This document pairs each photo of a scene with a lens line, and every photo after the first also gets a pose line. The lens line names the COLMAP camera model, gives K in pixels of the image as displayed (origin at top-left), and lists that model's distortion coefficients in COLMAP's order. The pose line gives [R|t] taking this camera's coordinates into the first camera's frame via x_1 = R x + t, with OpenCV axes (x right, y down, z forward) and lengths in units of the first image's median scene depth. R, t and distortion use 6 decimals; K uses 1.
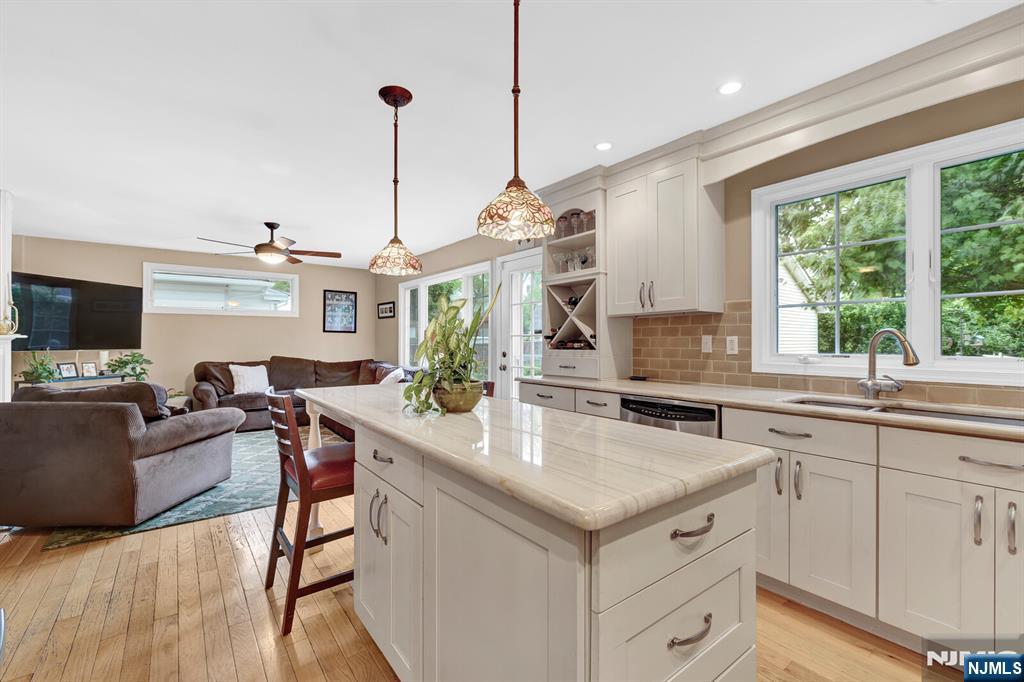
lens RADIAL K [[439.7, 0, 512.5], [0, 439.7, 339.8], [0, 0, 1]] dist [0.001256, 0.000308]
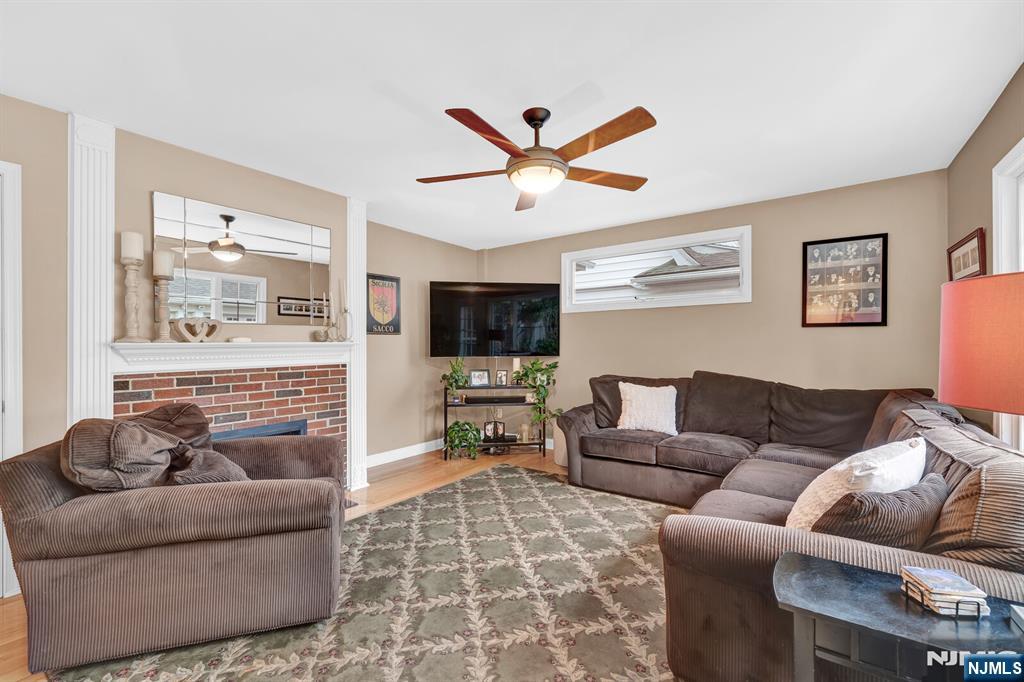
lens RADIAL K [[439.7, 0, 512.5], [0, 439.7, 339.8], [0, 0, 1]] dist [0.001256, 0.000308]
pose [[0.293435, -0.017433, -0.955820, -0.057336], [0.009958, 0.999835, -0.015179, 0.002160], [0.955927, -0.005064, 0.293561, 0.650187]]
